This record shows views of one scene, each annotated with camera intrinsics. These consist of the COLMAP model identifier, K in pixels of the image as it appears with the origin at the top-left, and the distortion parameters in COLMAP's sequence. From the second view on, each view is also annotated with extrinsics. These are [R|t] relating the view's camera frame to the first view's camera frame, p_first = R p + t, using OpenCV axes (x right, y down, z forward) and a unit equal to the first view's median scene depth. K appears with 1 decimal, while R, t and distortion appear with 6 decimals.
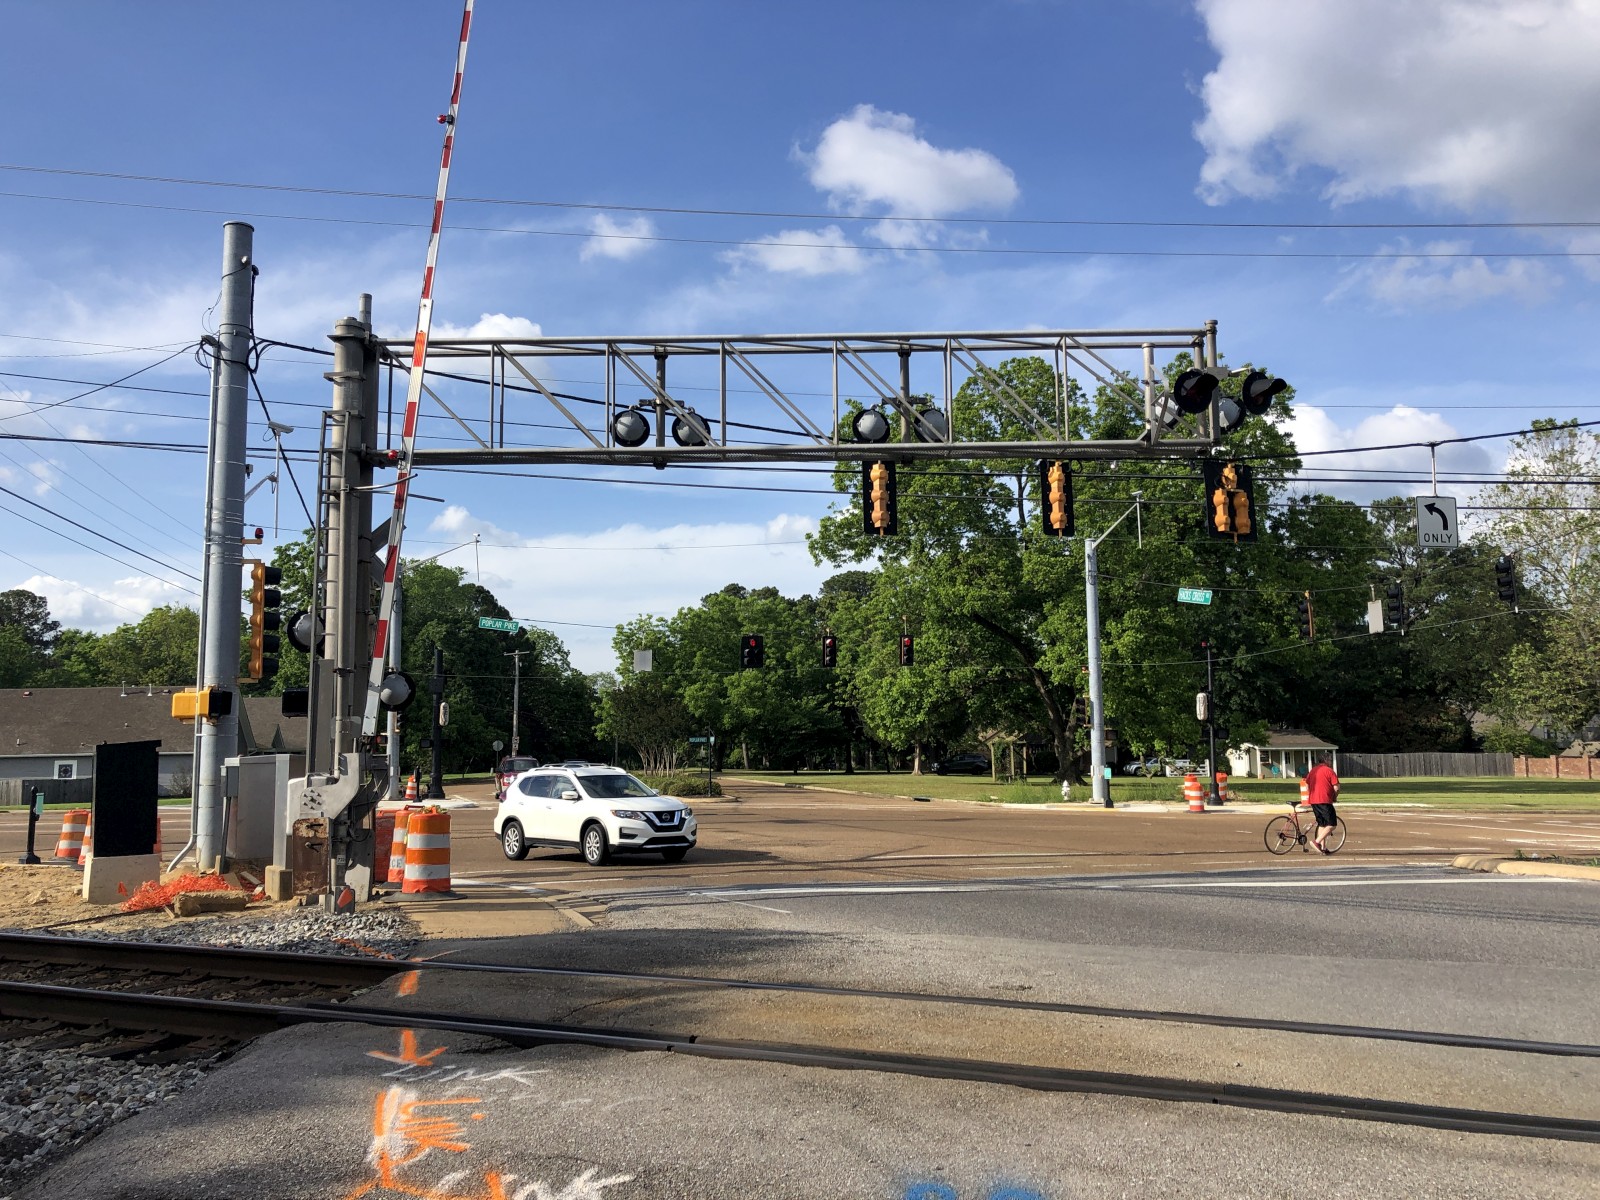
lens RADIAL K [[1302.1, 0, 800.0], [0, 1302.1, 600.0], [0, 0, 1]] dist [0.065196, -0.083948]
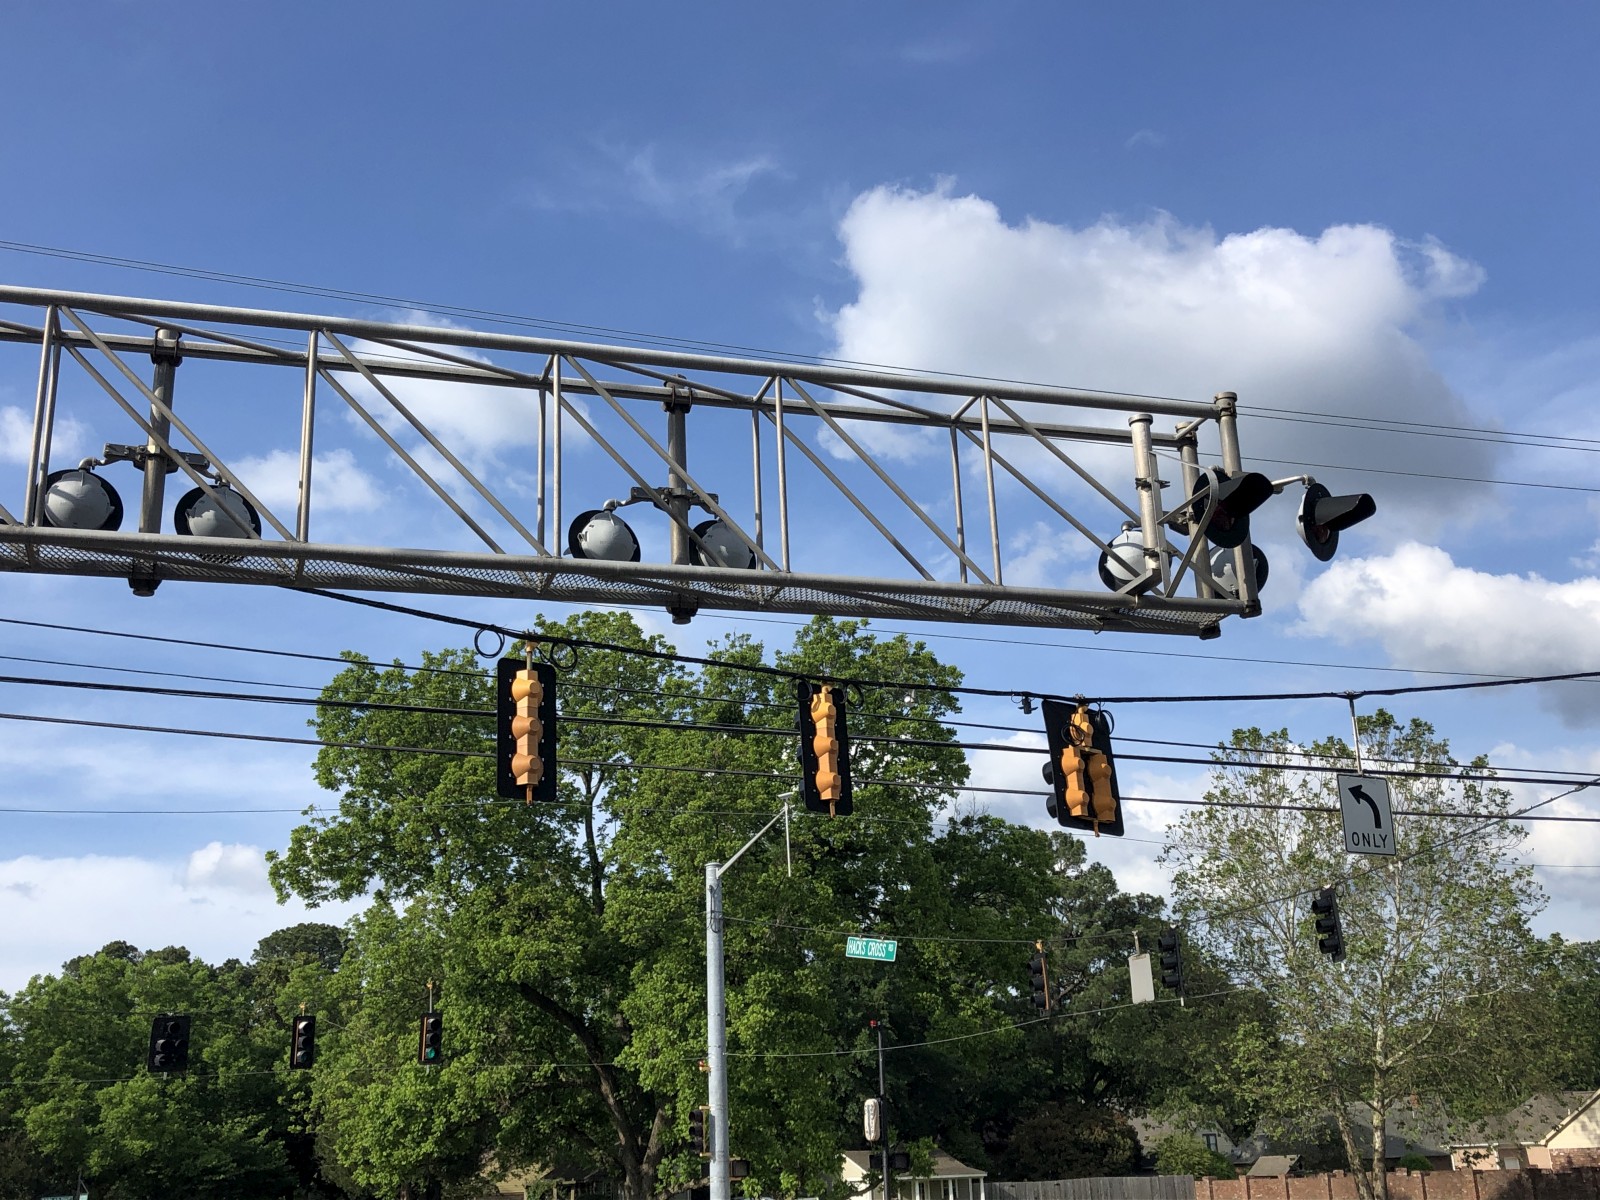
lens RADIAL K [[1723.3, 0, 758.1], [0, 1723.3, 595.4], [0, 0, 1]] dist [0.105251, -0.274352]
pose [[0.953861, 0.066039, 0.292897, -0.022686], [-0.002005, 0.976891, -0.213730, 0.007326], [-0.300243, 0.203282, 0.931950, 0.106589]]
